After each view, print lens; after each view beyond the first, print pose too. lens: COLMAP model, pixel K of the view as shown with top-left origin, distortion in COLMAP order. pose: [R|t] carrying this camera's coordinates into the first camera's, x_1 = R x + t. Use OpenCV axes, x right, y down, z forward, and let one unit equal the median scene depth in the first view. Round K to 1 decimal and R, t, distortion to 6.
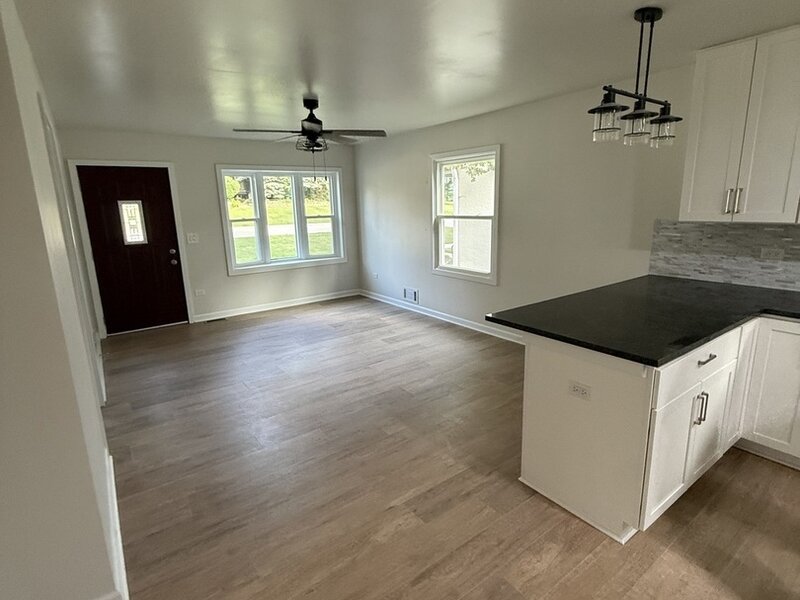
lens RADIAL K [[429.5, 0, 403.8], [0, 429.5, 296.8], [0, 0, 1]] dist [-0.001053, 0.000205]
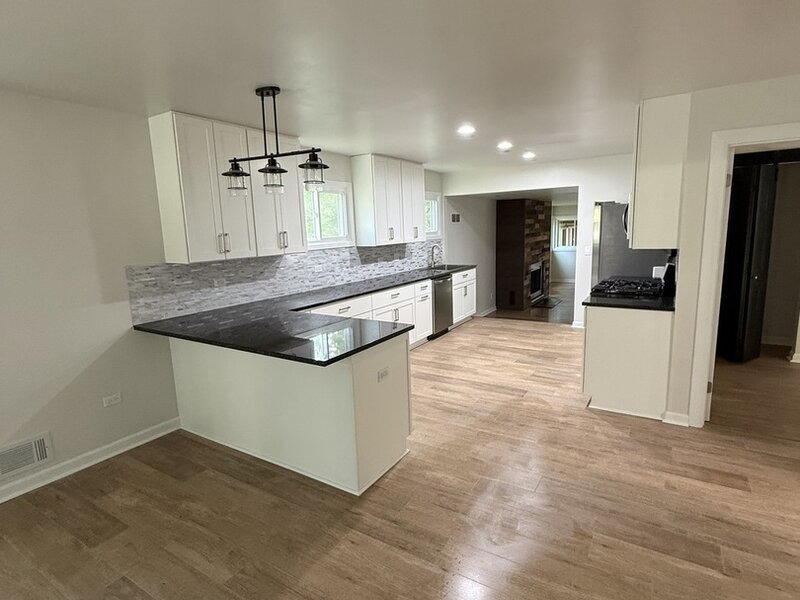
lens RADIAL K [[429.5, 0, 403.8], [0, 429.5, 296.8], [0, 0, 1]] dist [-0.001053, 0.000205]
pose [[-0.375831, -0.112923, 0.919782, -0.321343], [0.240601, 0.946619, 0.214529, -0.111514], [-0.894909, 0.301927, -0.328600, 0.507377]]
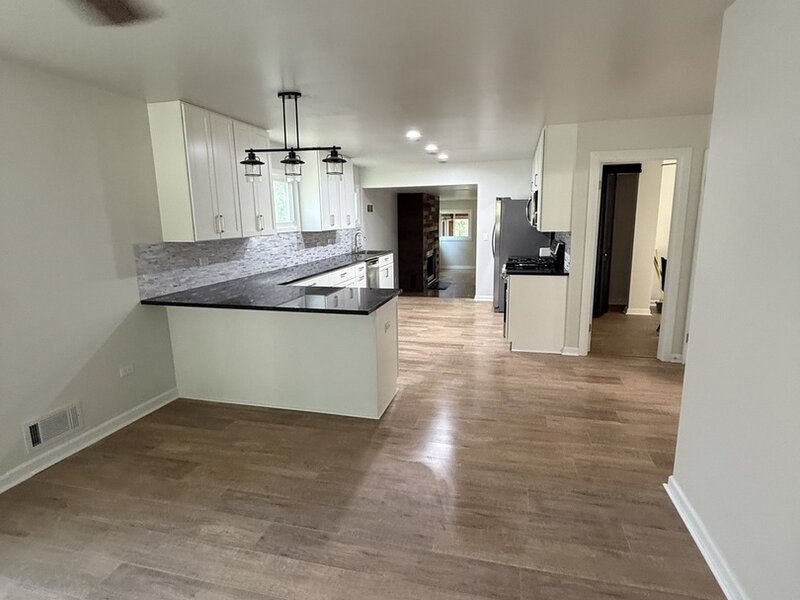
lens RADIAL K [[429.5, 0, 403.8], [0, 429.5, 296.8], [0, 0, 1]] dist [-0.001053, 0.000205]
pose [[-0.636436, -0.108480, 0.763663, -0.364355], [0.196646, 0.934525, 0.296636, -0.153182], [-0.745841, 0.338961, -0.573434, 0.736033]]
